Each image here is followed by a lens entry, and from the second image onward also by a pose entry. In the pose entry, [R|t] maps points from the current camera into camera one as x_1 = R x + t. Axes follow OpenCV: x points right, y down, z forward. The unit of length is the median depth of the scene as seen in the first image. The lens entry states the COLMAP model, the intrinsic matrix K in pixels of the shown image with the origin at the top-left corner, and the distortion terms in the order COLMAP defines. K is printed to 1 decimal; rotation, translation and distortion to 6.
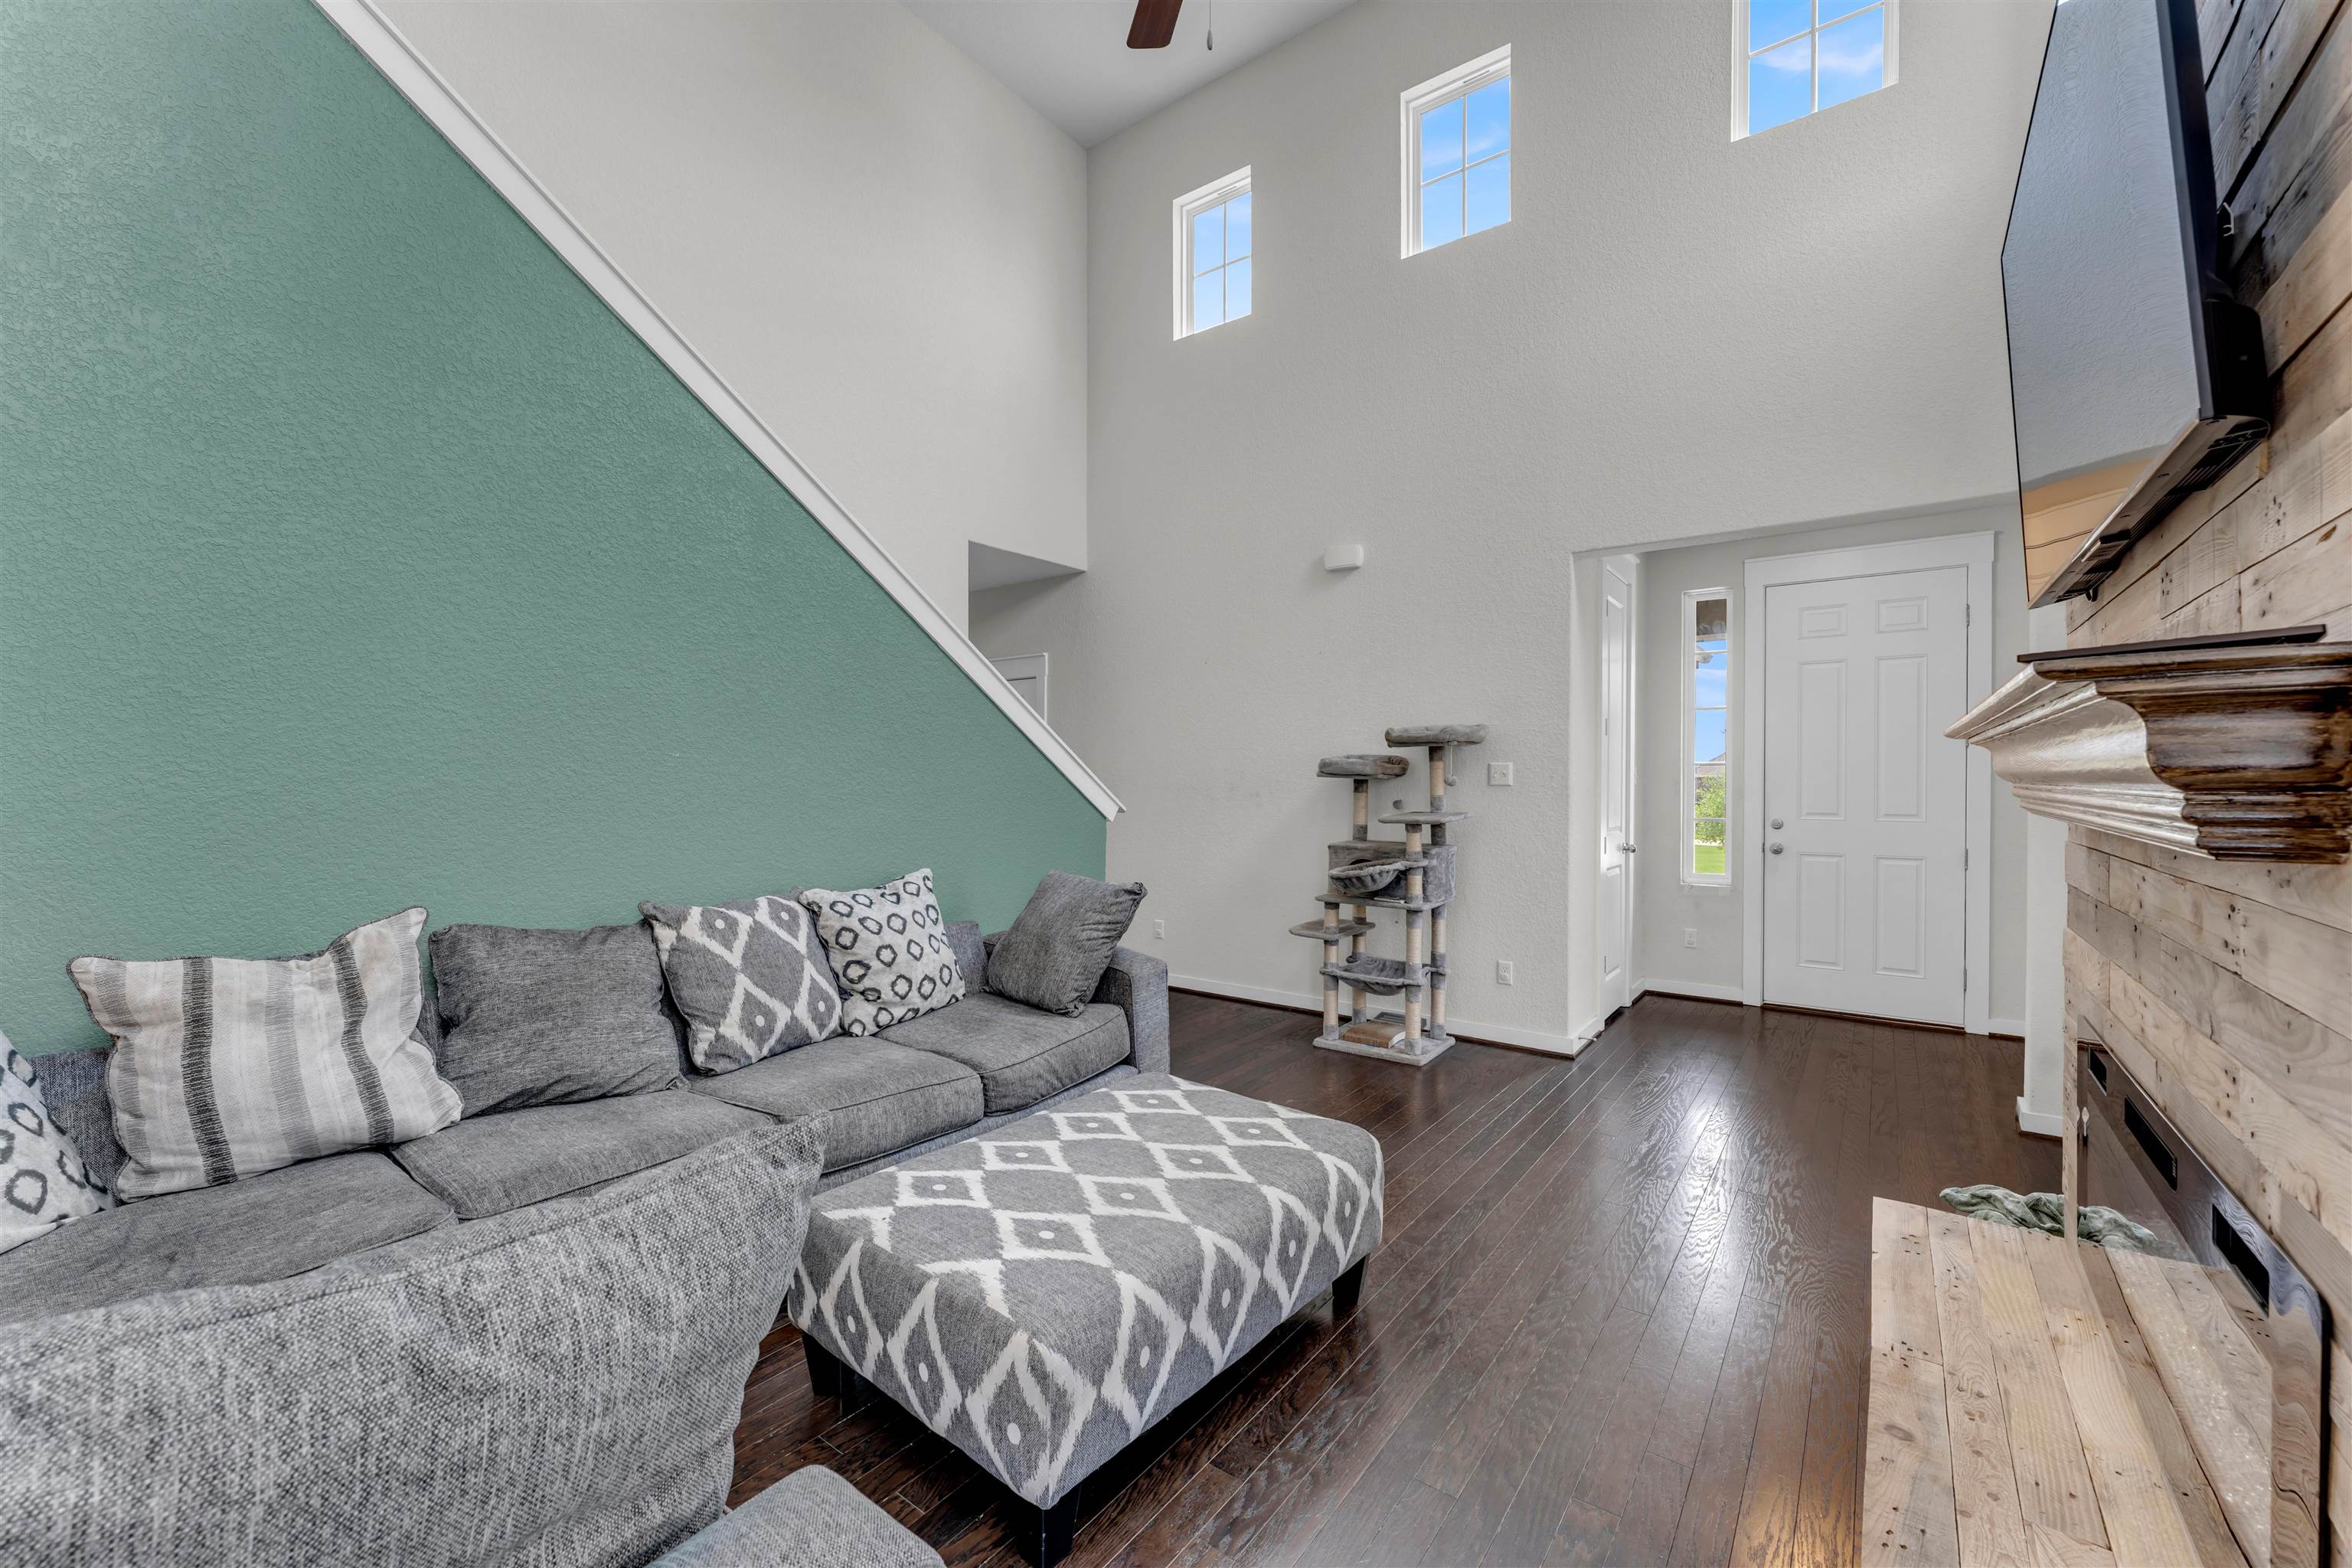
lens RADIAL K [[927.5, 0, 1176.0], [0, 927.5, 784.0], [0, 0, 1]] dist [-0.000741, -0.000129]
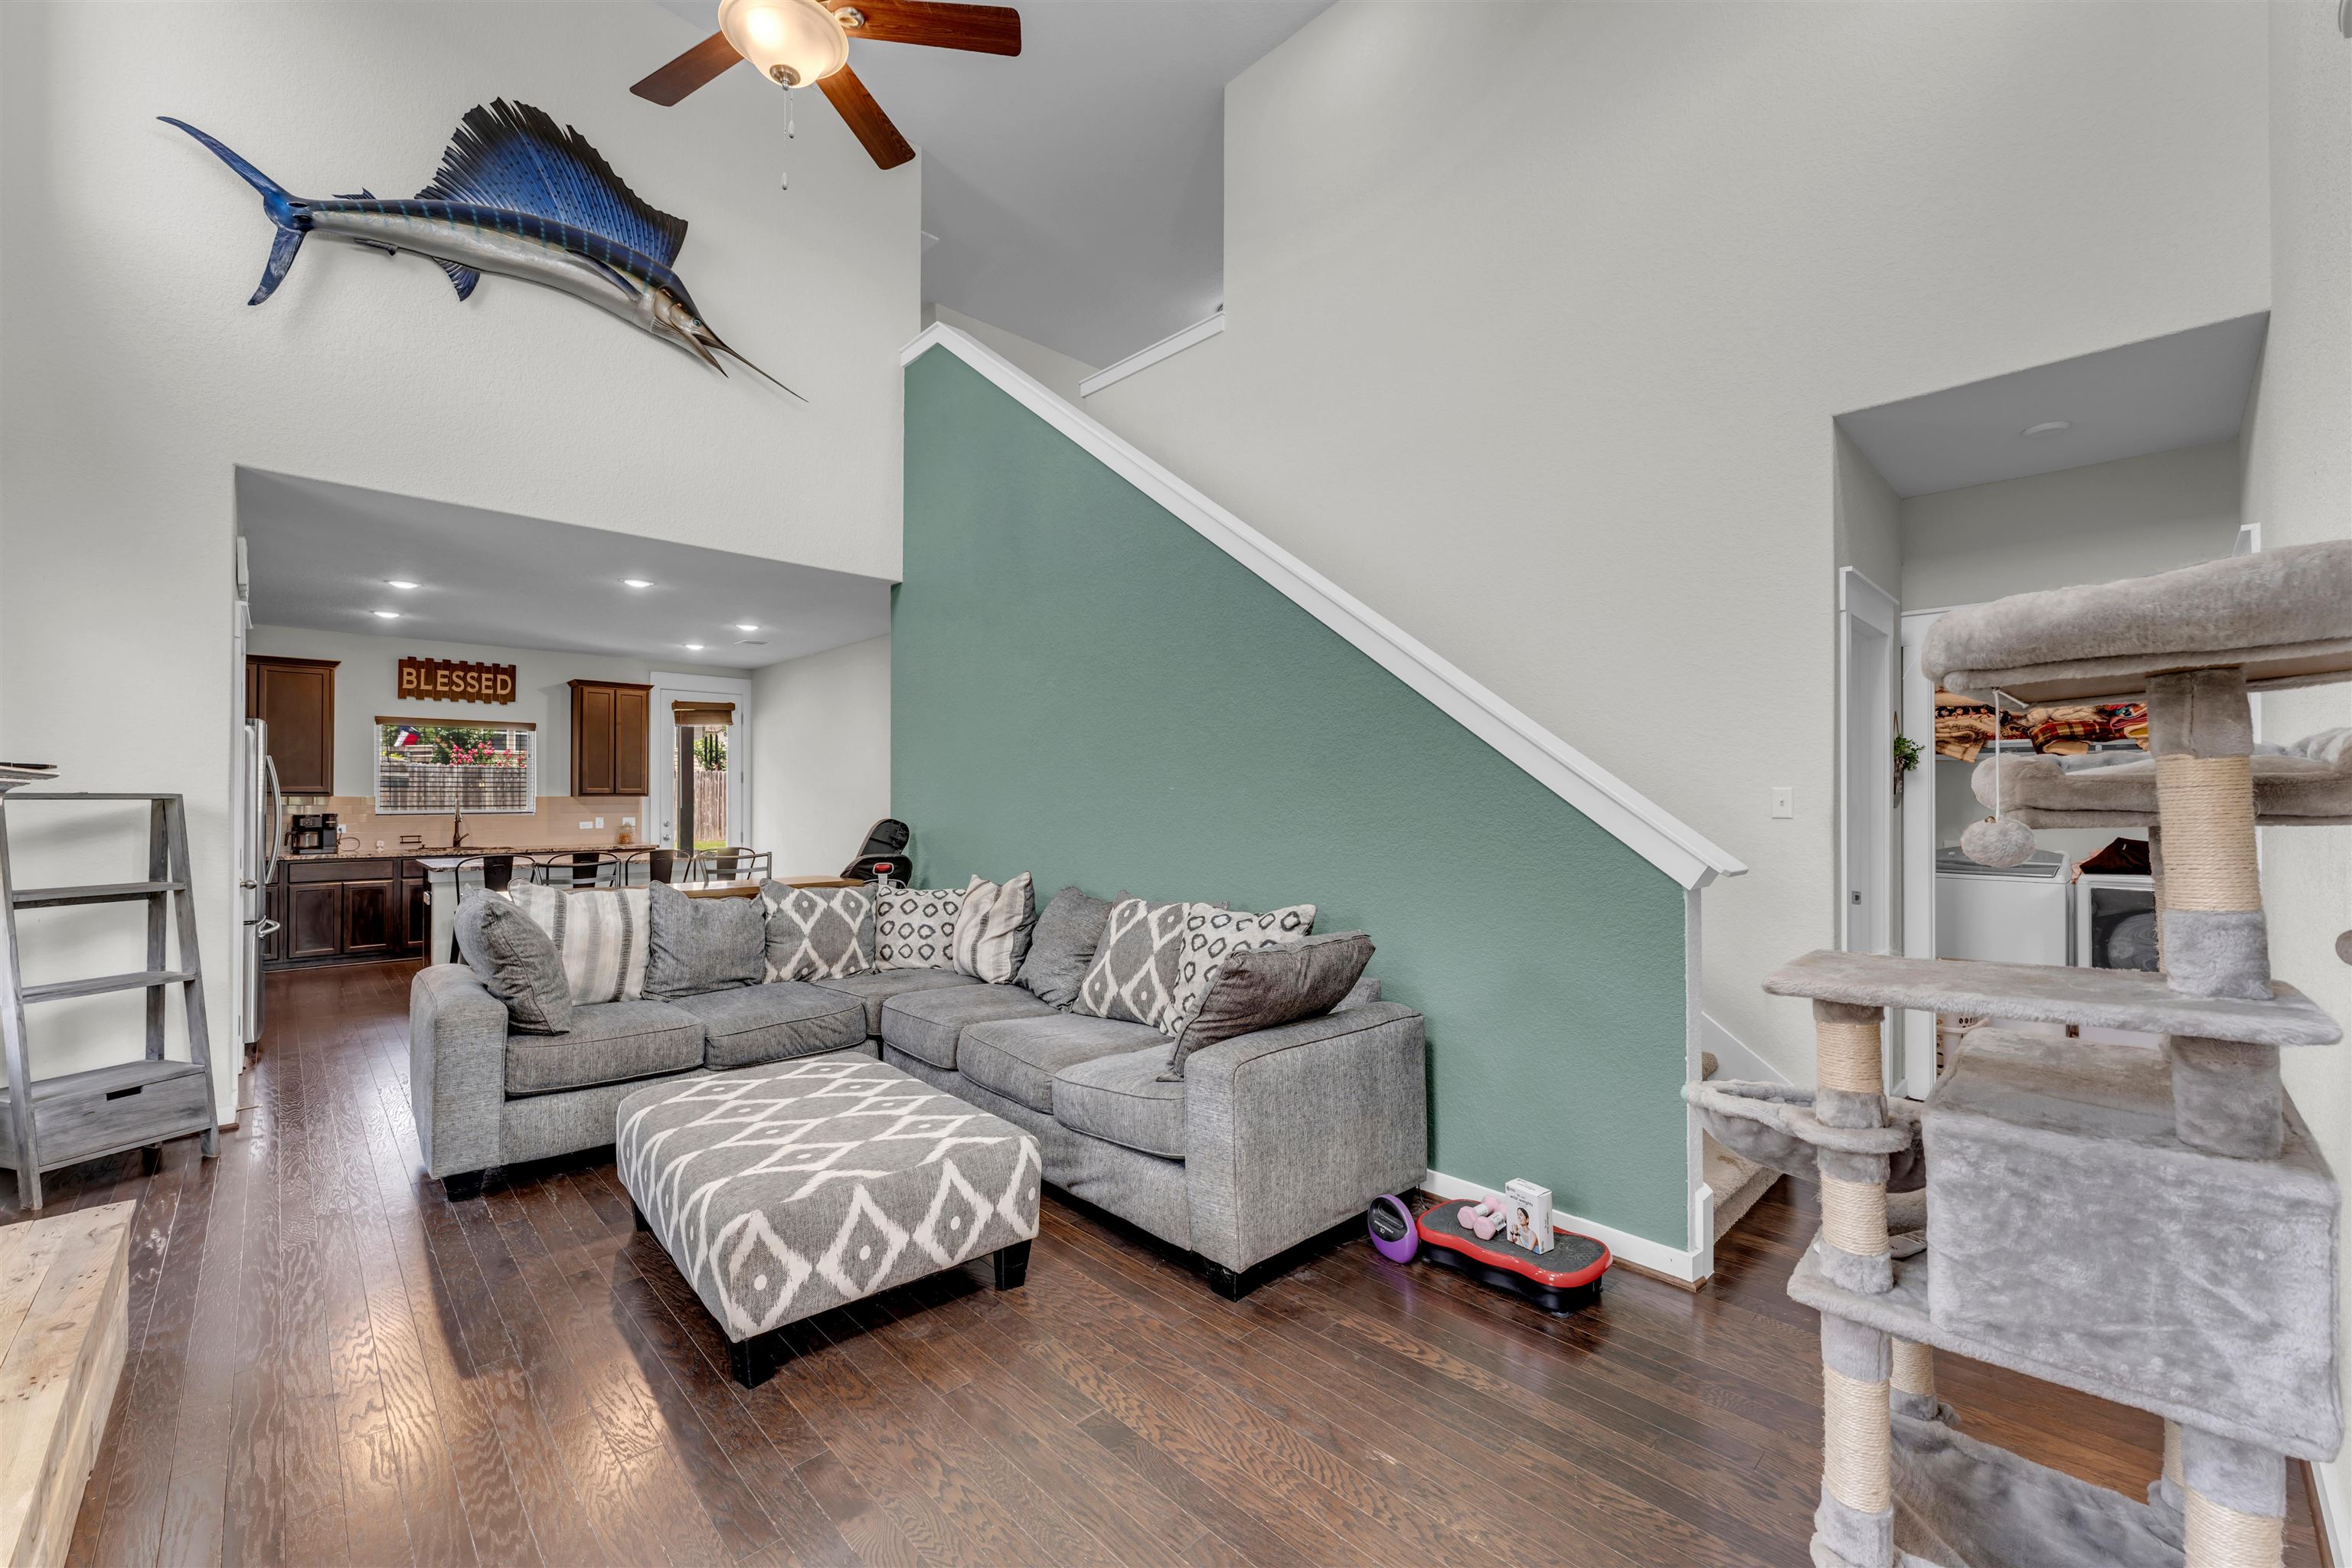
lens RADIAL K [[927.5, 0, 1176.0], [0, 927.5, 784.0], [0, 0, 1]] dist [-0.000741, -0.000129]
pose [[-0.137177, -0.022451, -0.990292, 1.040665], [-0.017726, 0.999639, -0.020208, -0.012835], [0.990388, 0.014781, -0.137525, 1.551175]]
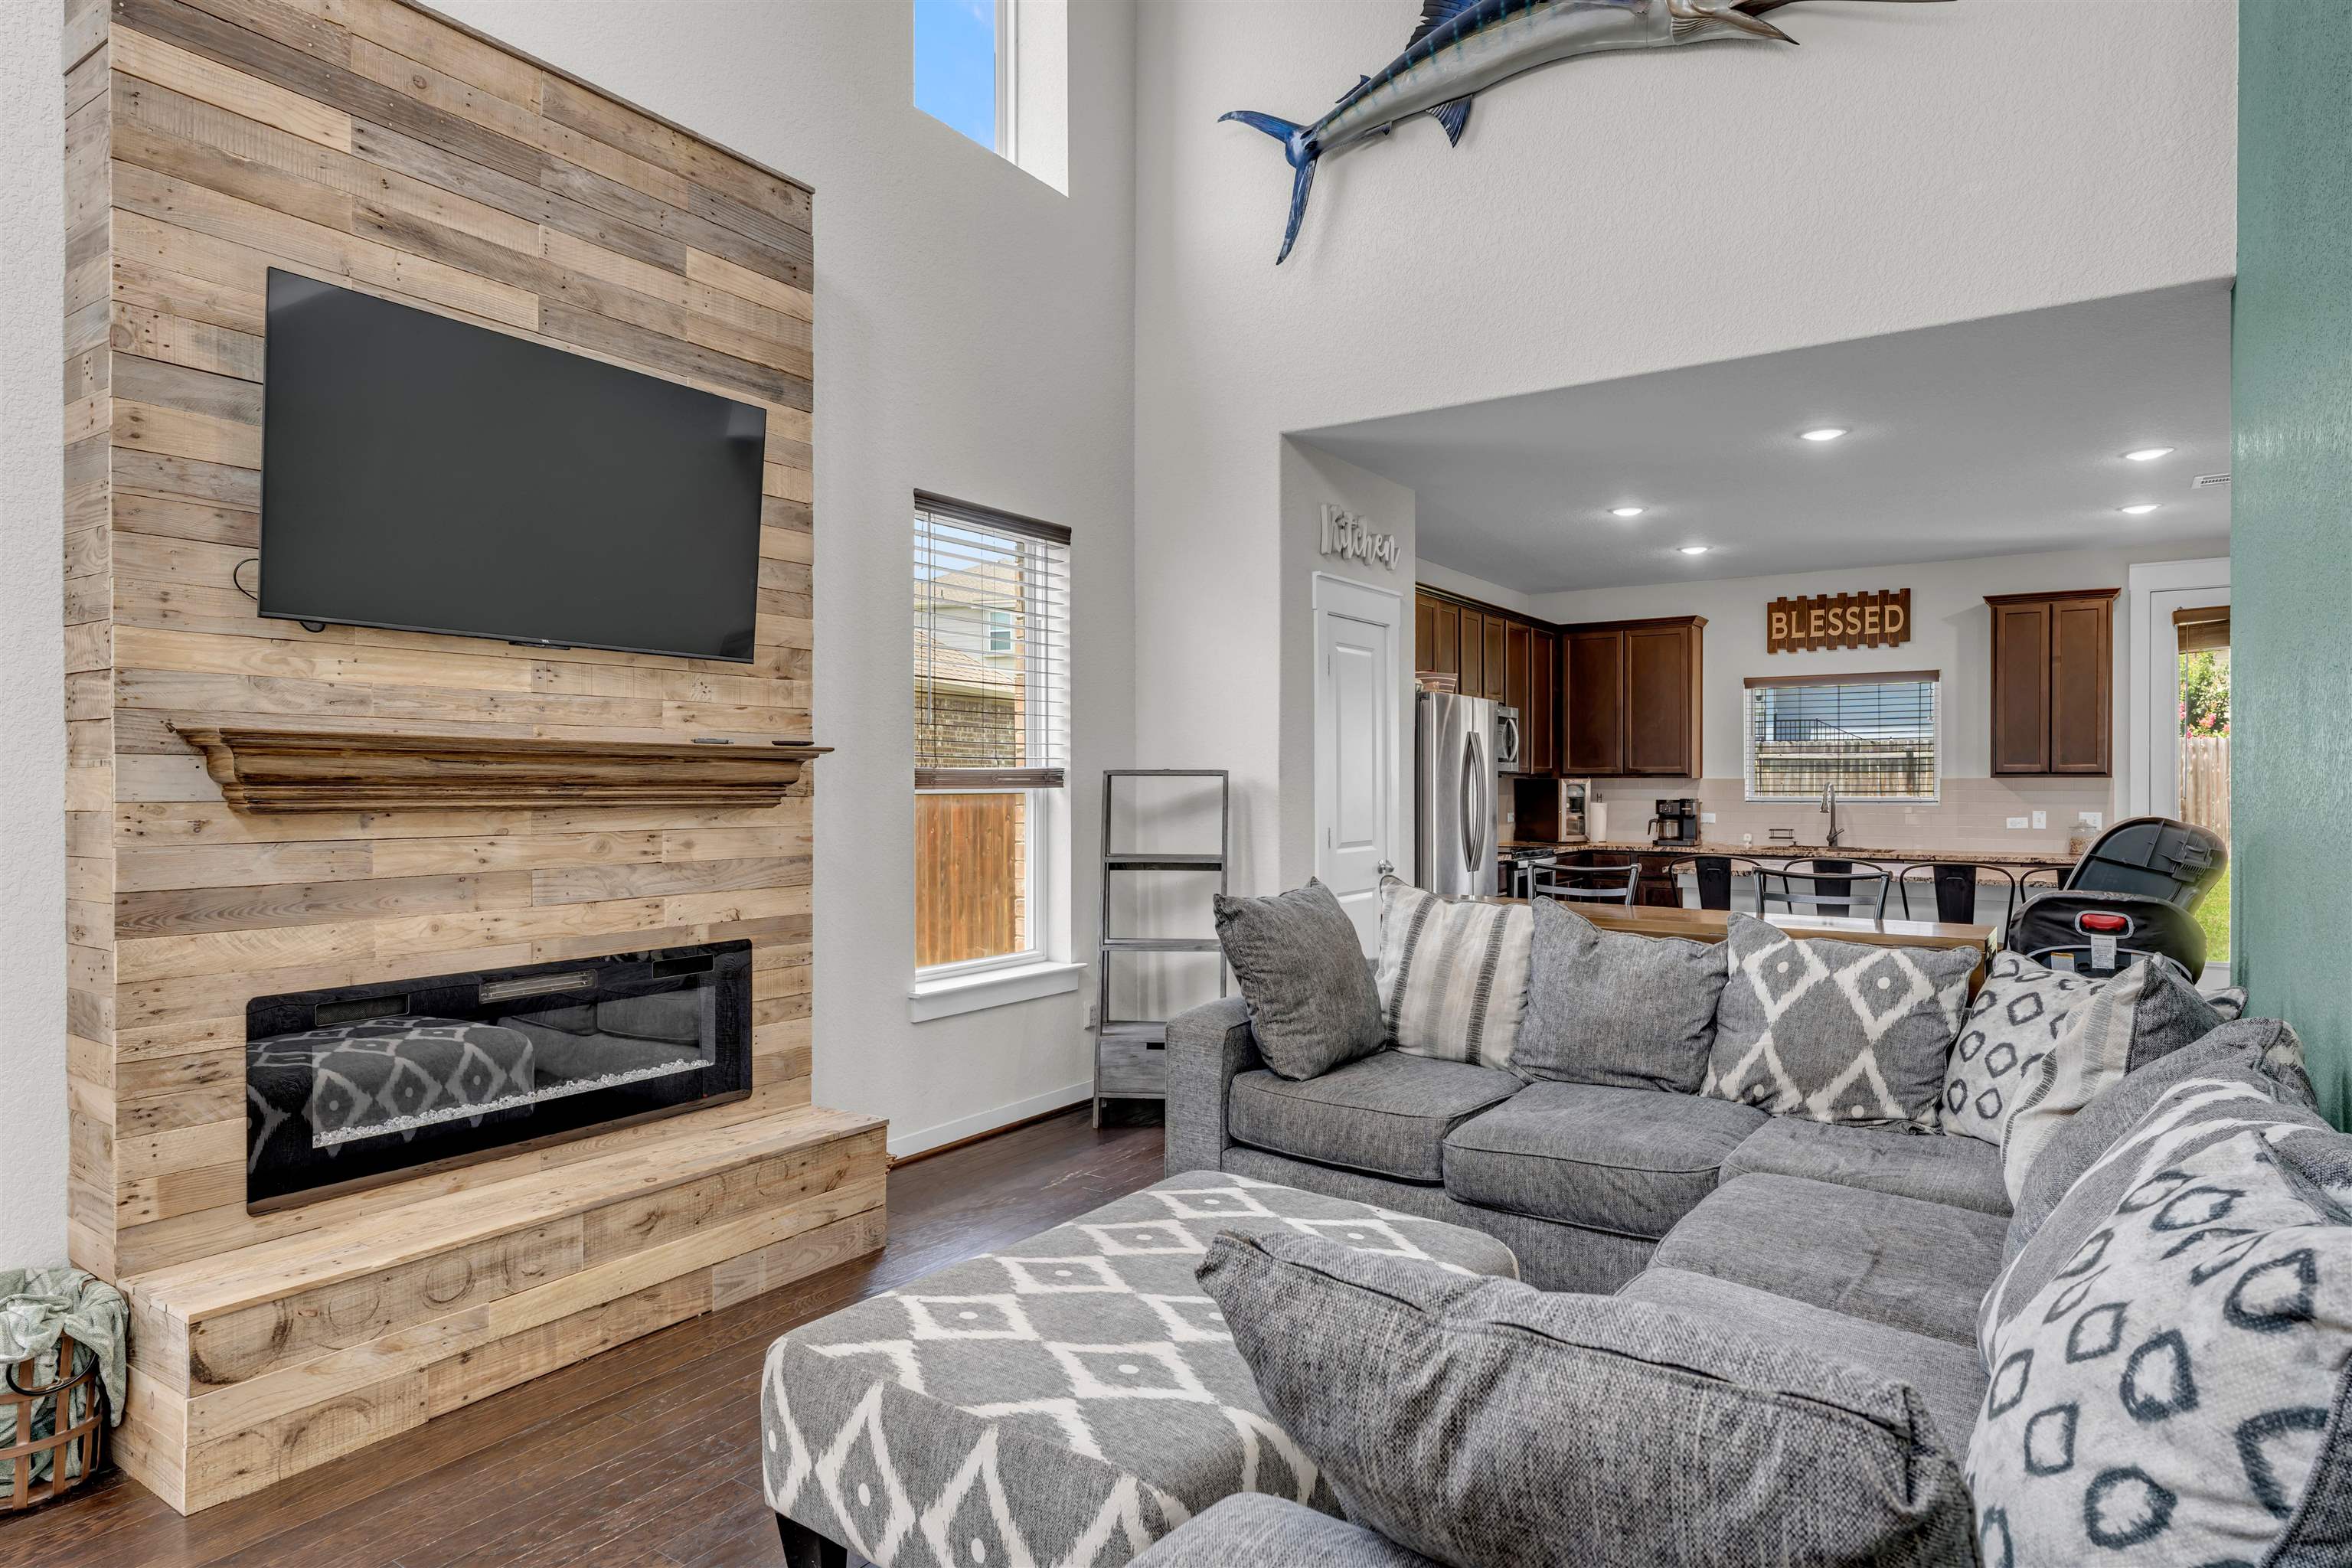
lens RADIAL K [[1326.9, 0, 1176.0], [0, 1326.9, 784.0], [0, 0, 1]] dist [-0.000174, 0.000020]
pose [[-0.997342, -0.009185, -0.072286, 0.010560], [-0.010250, 0.999844, 0.014382, -0.006325], [0.072142, 0.015085, -0.997280, 1.946599]]
